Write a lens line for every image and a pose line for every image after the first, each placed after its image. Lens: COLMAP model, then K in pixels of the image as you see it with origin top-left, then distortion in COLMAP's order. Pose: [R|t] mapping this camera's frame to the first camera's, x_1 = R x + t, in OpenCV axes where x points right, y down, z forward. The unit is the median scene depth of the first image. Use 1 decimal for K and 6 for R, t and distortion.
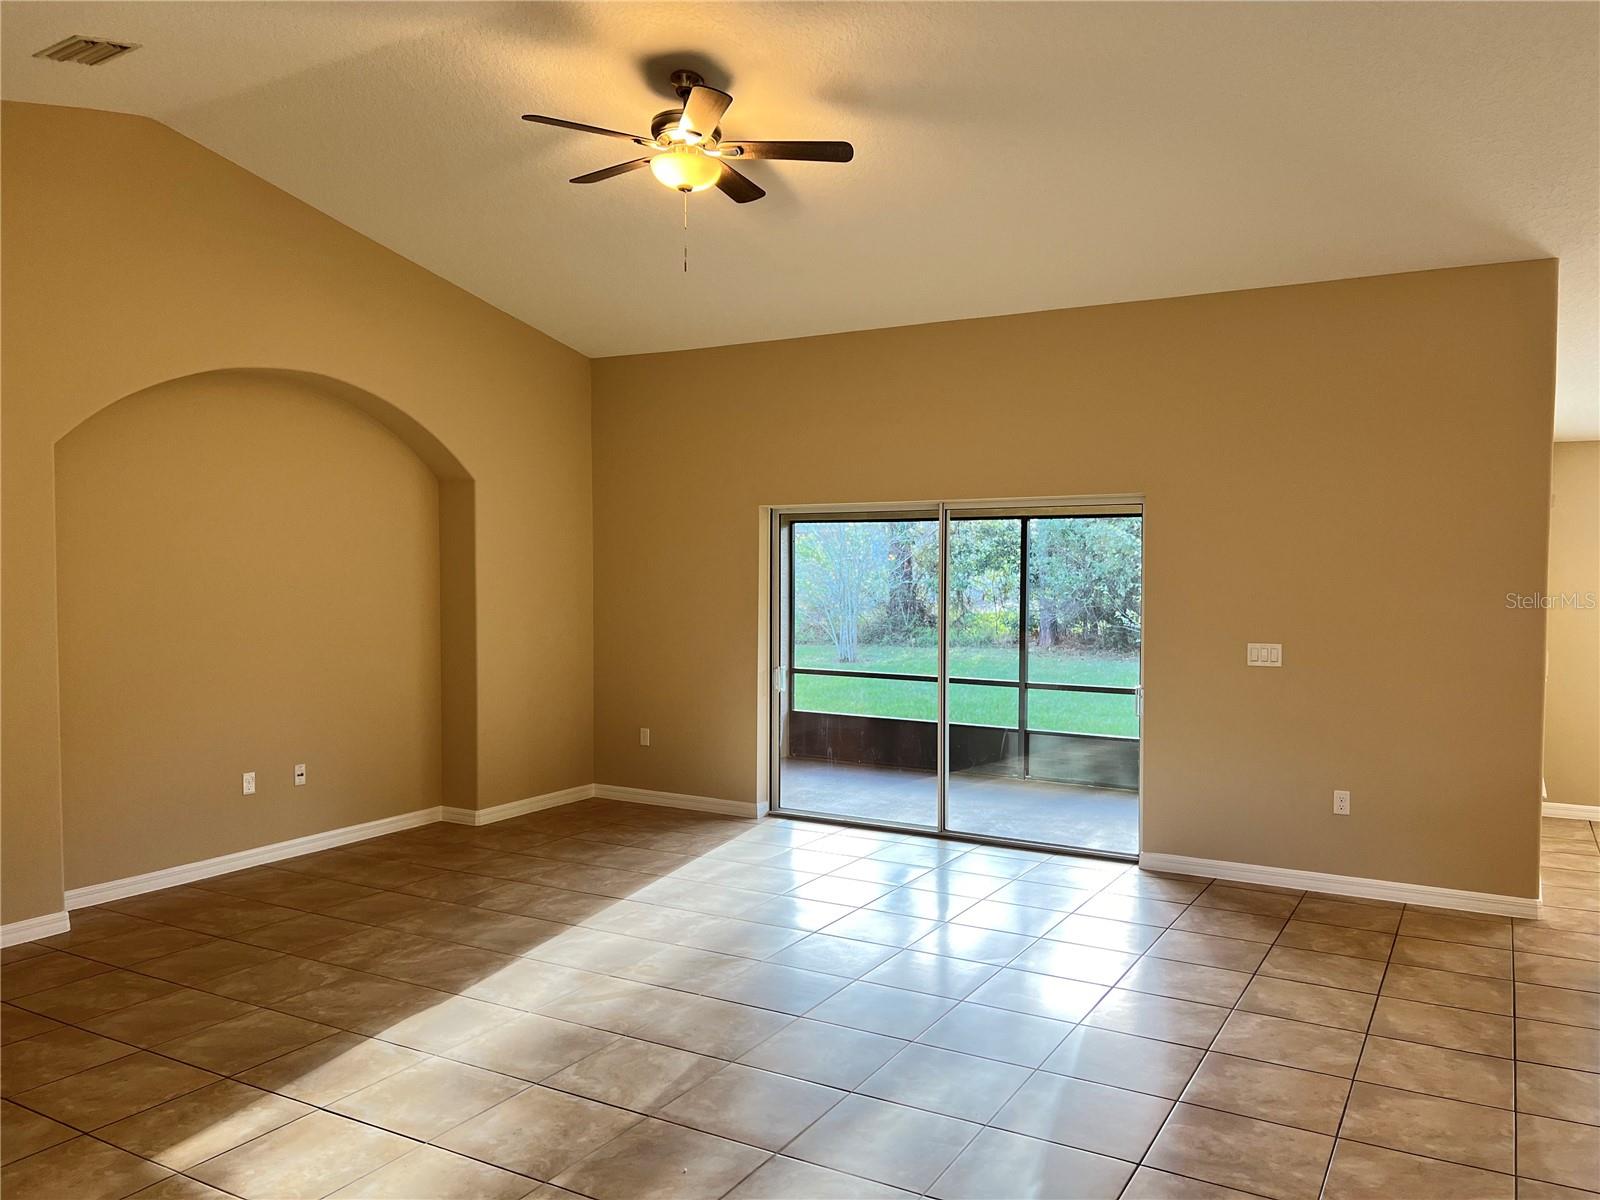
lens RADIAL K [[1194.2, 0, 802.3], [0, 1194.2, 610.0], [0, 0, 1]] dist [0.062195, -0.063589]
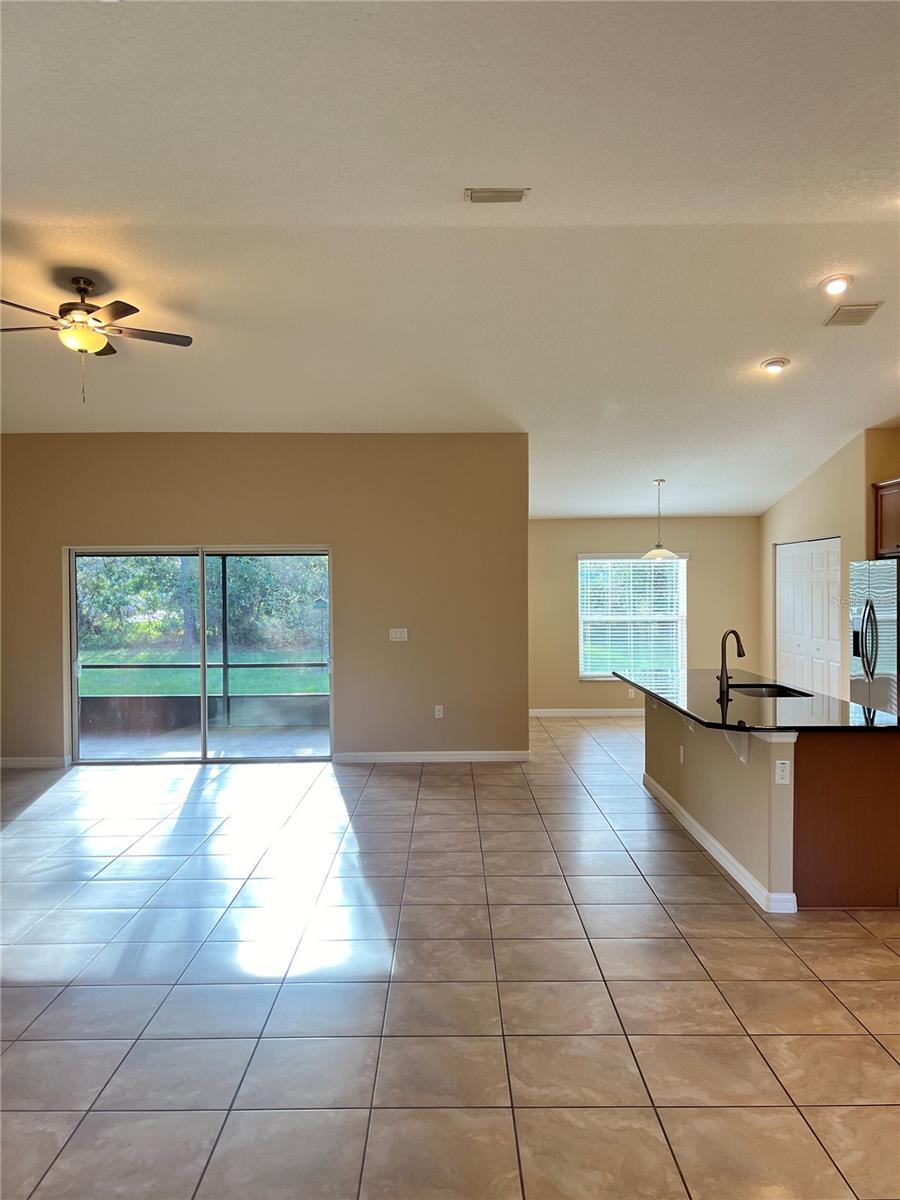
lens RADIAL K [[895.6, 0, 449.9], [0, 895.6, 595.7], [0, 0, 1]] dist [0.062195, -0.063589]
pose [[0.864263, -0.018538, 0.502698, -0.244542], [0.031584, 0.999349, -0.017446, 0.005360], [-0.502048, 0.030955, 0.864286, -0.221194]]
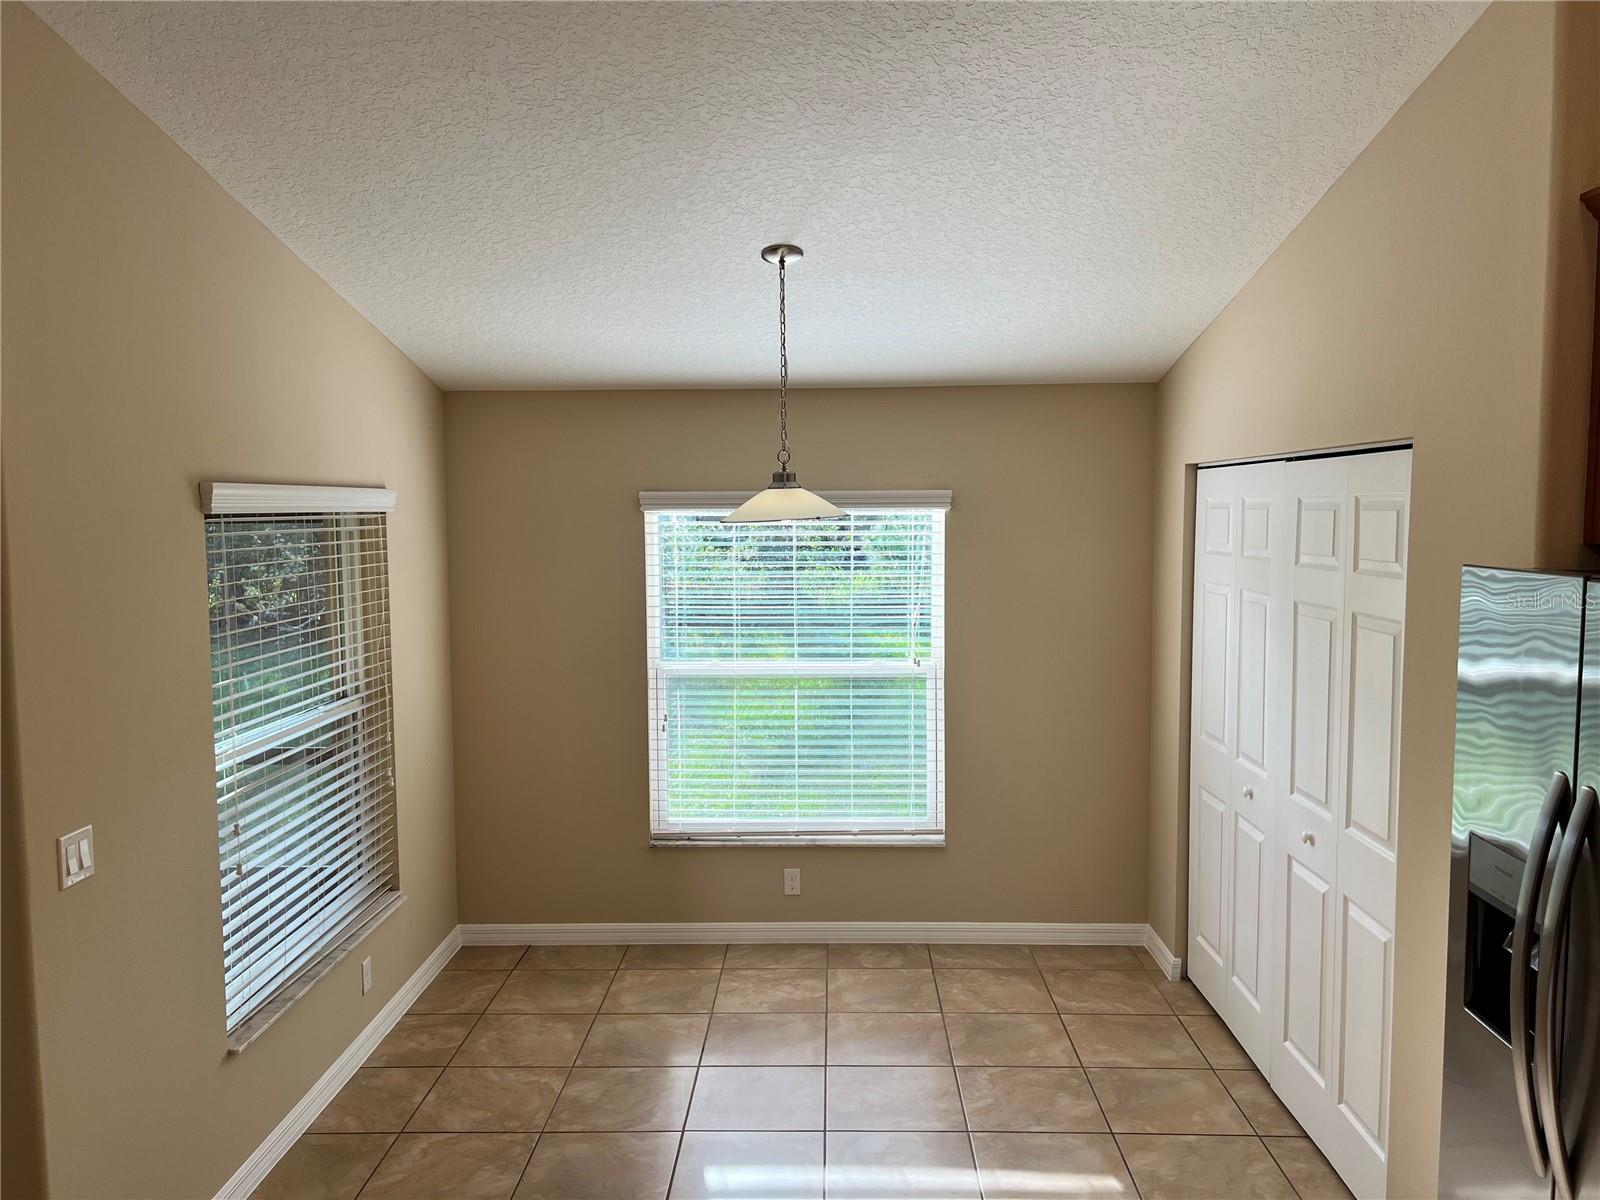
lens RADIAL K [[1194.2, 0, 791.8], [0, 1194.2, 610.2], [0, 0, 1]] dist [0.062195, -0.063589]
pose [[0.878183, -0.057047, 0.474911, 0.437817], [0.032614, 0.997693, 0.059537, -0.054329], [-0.477212, -0.036795, 0.878018, 0.300377]]
